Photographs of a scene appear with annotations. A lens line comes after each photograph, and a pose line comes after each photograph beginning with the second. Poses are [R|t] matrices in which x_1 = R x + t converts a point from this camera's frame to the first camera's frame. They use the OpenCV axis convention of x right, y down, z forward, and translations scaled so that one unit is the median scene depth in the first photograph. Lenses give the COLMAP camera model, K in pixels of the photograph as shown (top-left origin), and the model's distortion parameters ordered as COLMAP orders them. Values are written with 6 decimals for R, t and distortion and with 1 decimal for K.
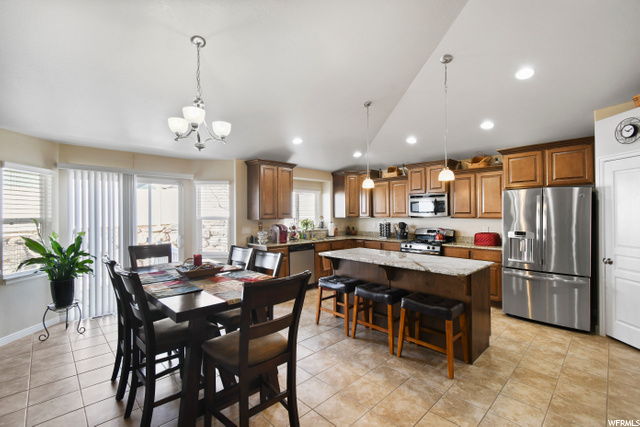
lens RADIAL K [[287.5, 0, 320.0], [0, 287.5, 213.5], [0, 0, 1]] dist [-0.001197, -0.000157]
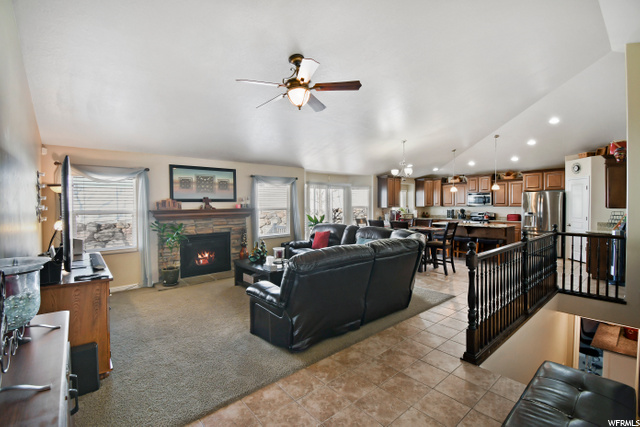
lens RADIAL K [[287.5, 0, 320.0], [0, 287.5, 213.5], [0, 0, 1]] dist [-0.001197, -0.000157]
pose [[0.996829, -0.004220, -0.079461, -0.484450], [0.006877, 0.999425, 0.033191, -0.005966], [0.079275, -0.033632, 0.996285, -0.883039]]
